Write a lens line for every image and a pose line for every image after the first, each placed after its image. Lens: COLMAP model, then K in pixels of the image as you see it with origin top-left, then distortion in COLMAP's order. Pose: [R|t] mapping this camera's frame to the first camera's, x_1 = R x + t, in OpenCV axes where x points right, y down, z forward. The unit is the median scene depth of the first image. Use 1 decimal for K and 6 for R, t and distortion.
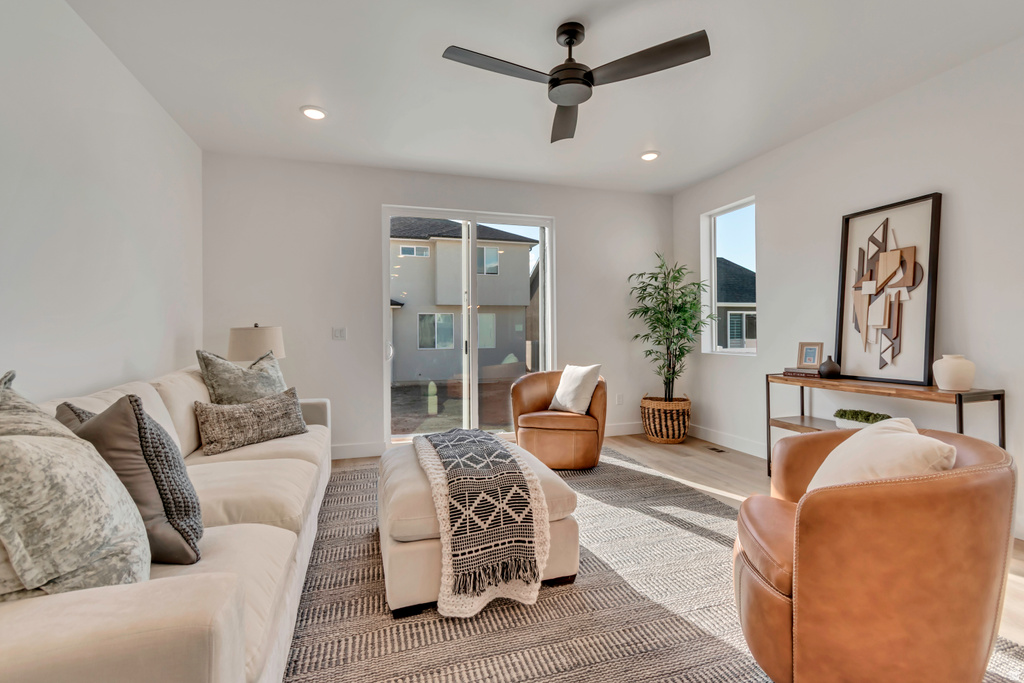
lens RADIAL K [[461.0, 0, 514.5], [0, 461.0, 331.5], [0, 0, 1]] dist [0.000640, -0.000337]
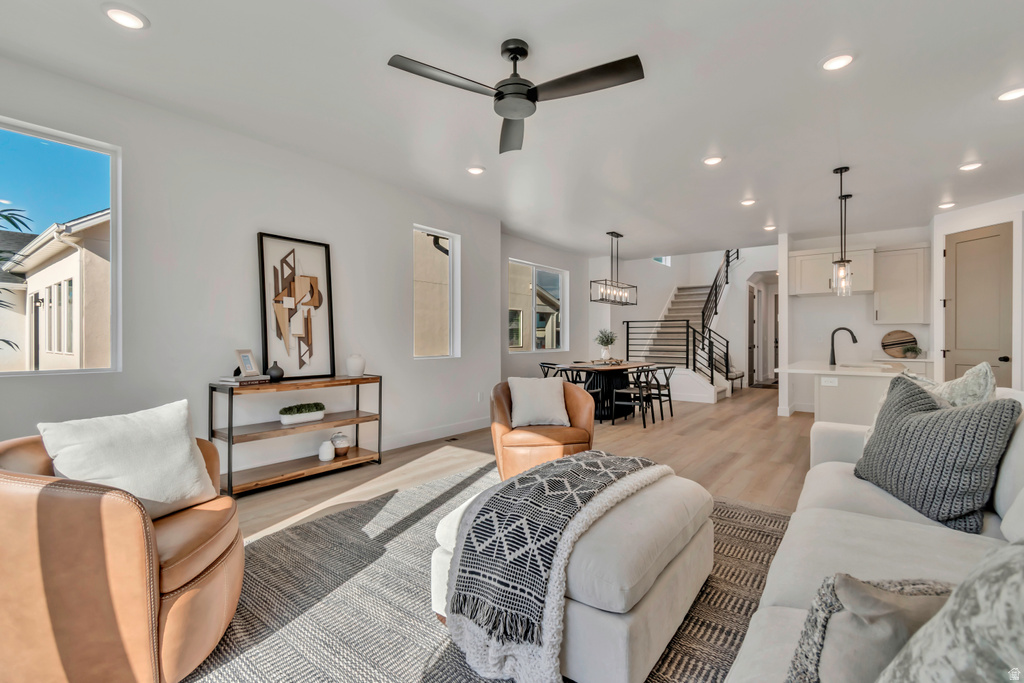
lens RADIAL K [[462.6, 0, 512.0], [0, 462.6, 341.5], [0, 0, 1]] dist [-0.013616, 0.000028]
pose [[-0.570761, 0.002654, 0.821112, -0.590165], [-0.000348, 0.999994, -0.003474, 0.010647], [-0.821116, -0.002268, -0.570757, 1.305480]]
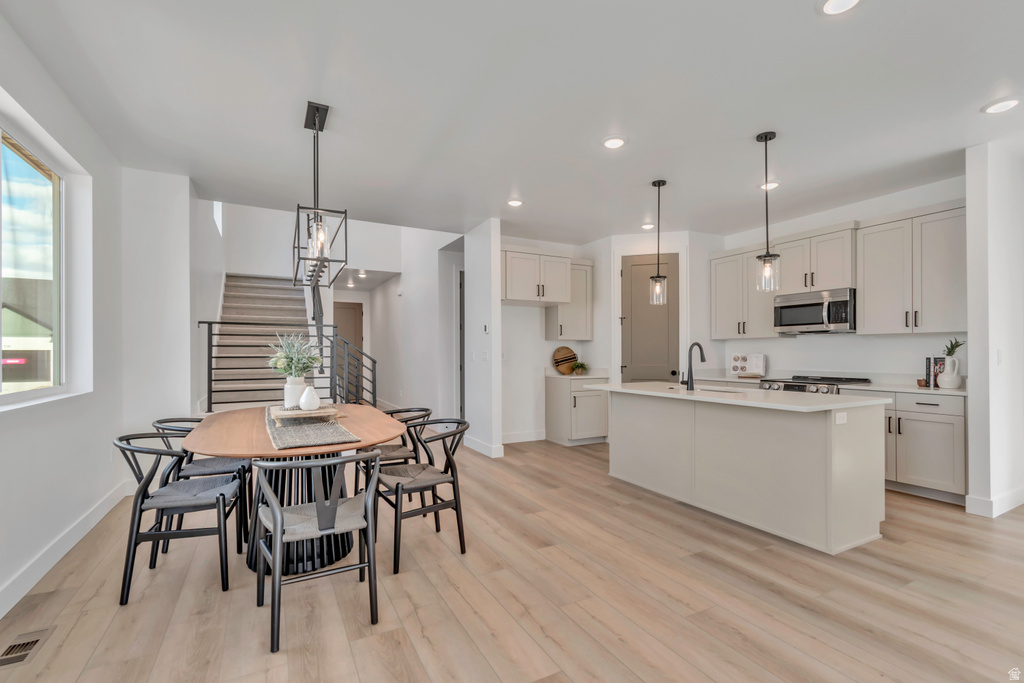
lens RADIAL K [[463.1, 0, 514.9], [0, 463.1, 352.3], [0, 0, 1]] dist [0.001712, -0.000373]
pose [[-0.982644, 0.008252, -0.185318, 0.794876], [0.009394, 0.999942, -0.005284, -0.015264], [0.185263, -0.006934, -0.982664, 0.617232]]
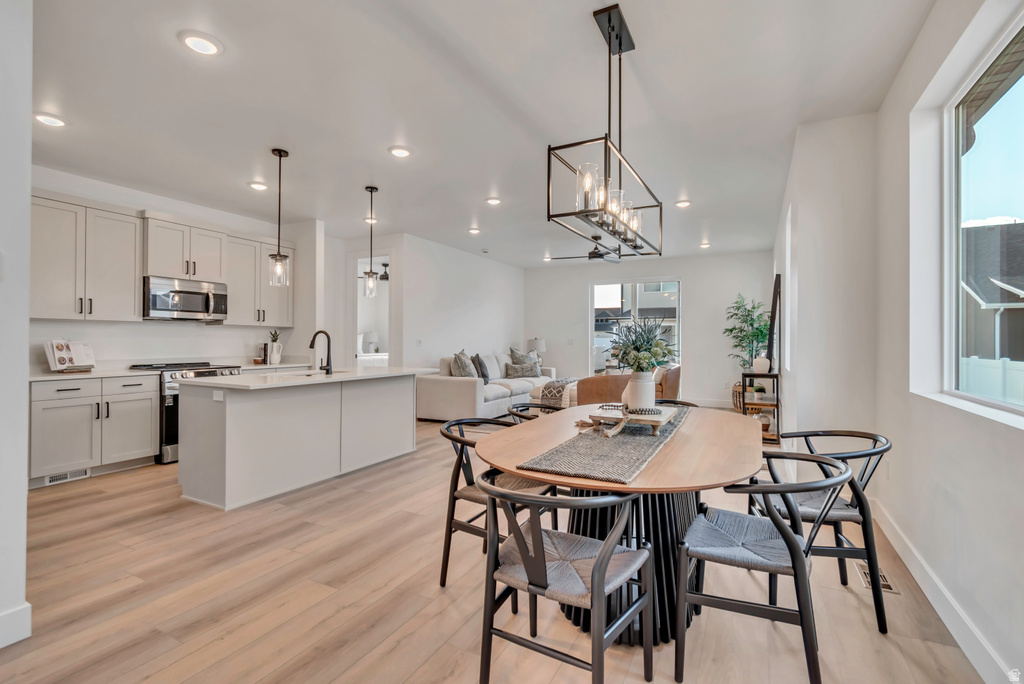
lens RADIAL K [[459.2, 0, 515.5], [0, 459.2, 338.2], [0, 0, 1]] dist [0.000981, -0.000230]
pose [[0.707912, 0.005642, -0.706279, 1.449479], [-0.004990, 0.999983, 0.002987, -0.027753], [0.706283, 0.001410, 0.707928, -1.107173]]
